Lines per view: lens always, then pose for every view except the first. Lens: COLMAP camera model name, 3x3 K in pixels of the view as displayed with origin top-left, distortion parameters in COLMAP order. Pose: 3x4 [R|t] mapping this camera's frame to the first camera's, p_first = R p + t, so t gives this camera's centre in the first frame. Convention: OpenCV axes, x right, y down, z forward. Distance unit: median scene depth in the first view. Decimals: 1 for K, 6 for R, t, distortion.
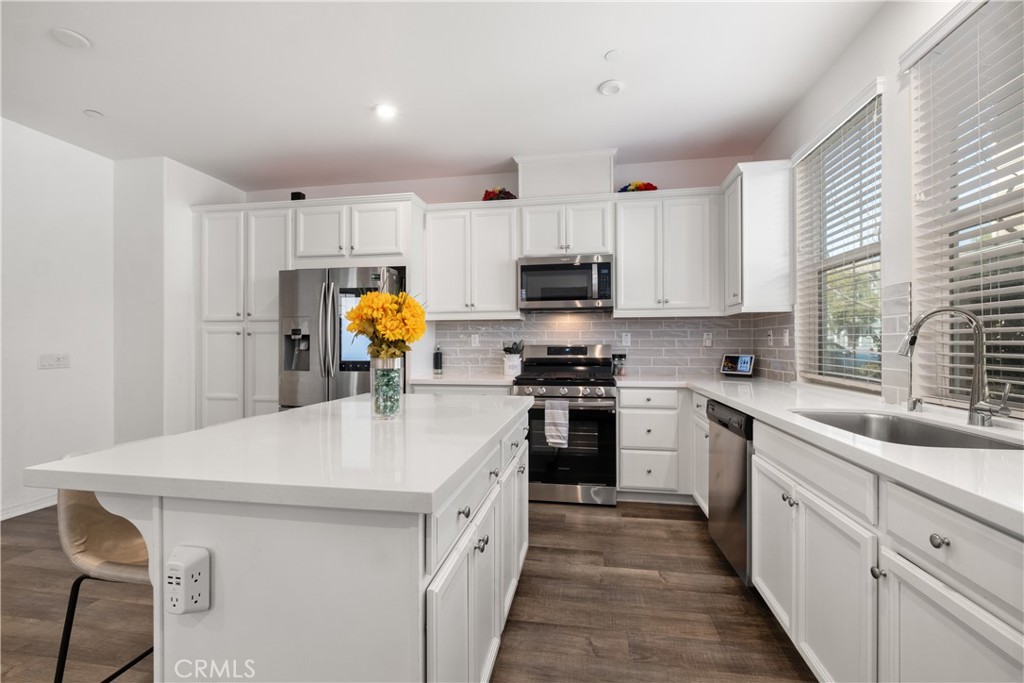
lens RADIAL K [[447.8, 0, 511.3], [0, 447.8, 344.6], [0, 0, 1]] dist [-0.008883, 0.000069]
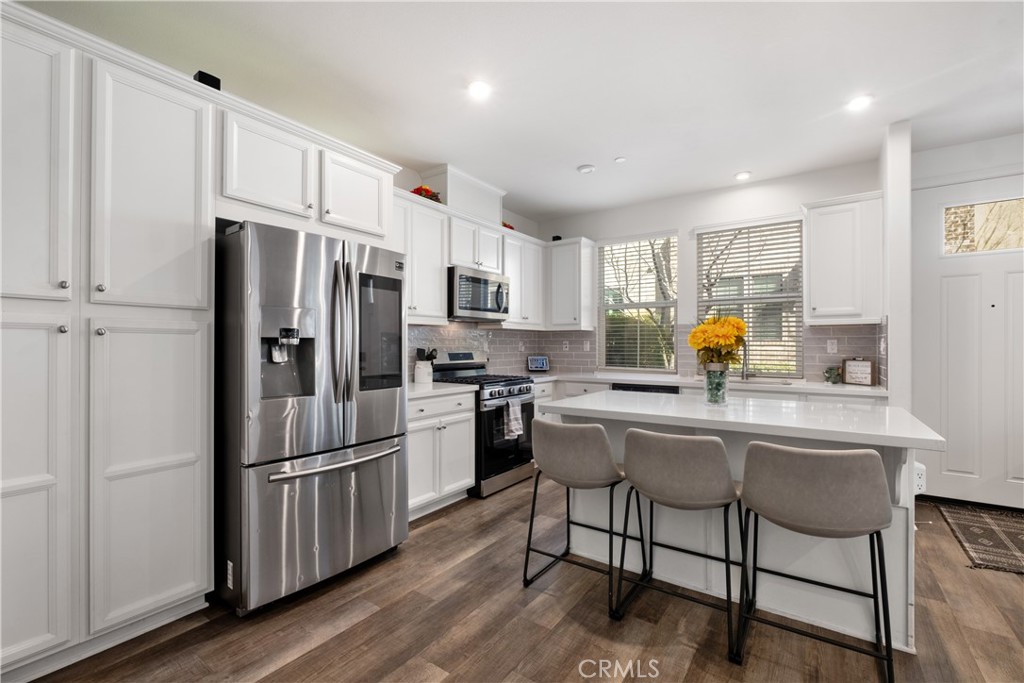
lens RADIAL K [[447.8, 0, 511.3], [0, 447.8, 344.6], [0, 0, 1]] dist [-0.008883, 0.000069]
pose [[0.426250, 0.005519, 0.904589, -0.824891], [0.000951, 0.999978, -0.006549, -0.007756], [-0.904605, 0.003651, 0.426235, 0.439680]]
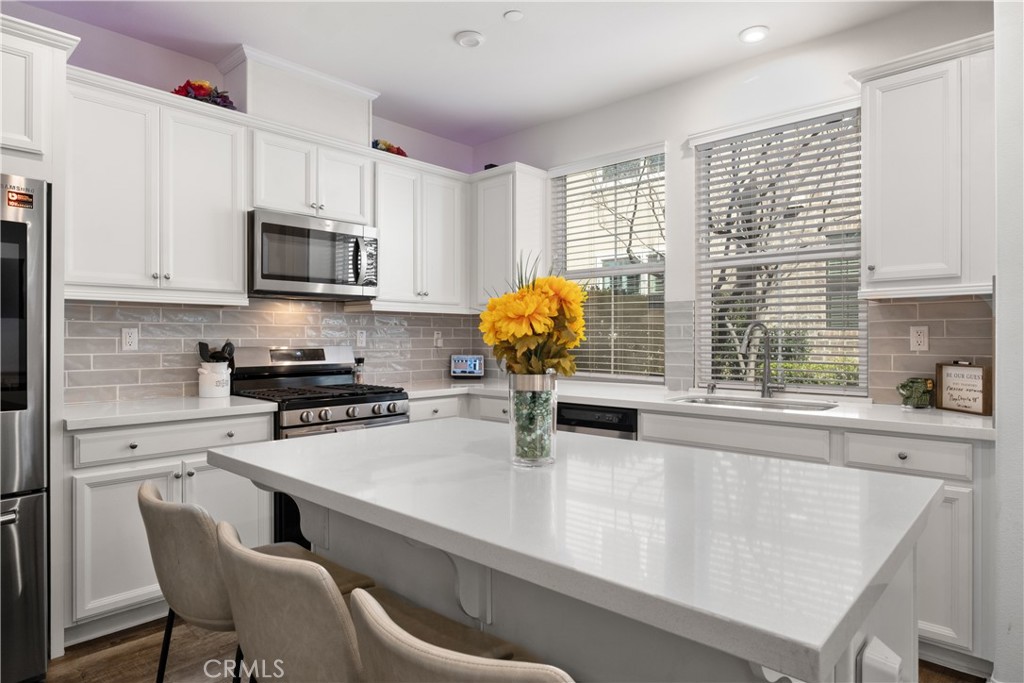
lens RADIAL K [[589.8, 0, 512.0], [0, 589.8, 341.5], [0, 0, 1]] dist [-0.019640, 0.000122]
pose [[0.543677, -0.001329, 0.839294, -0.464508], [0.001023, 0.999999, 0.000920, -0.007517], [-0.839294, 0.000359, 0.543677, 0.240895]]
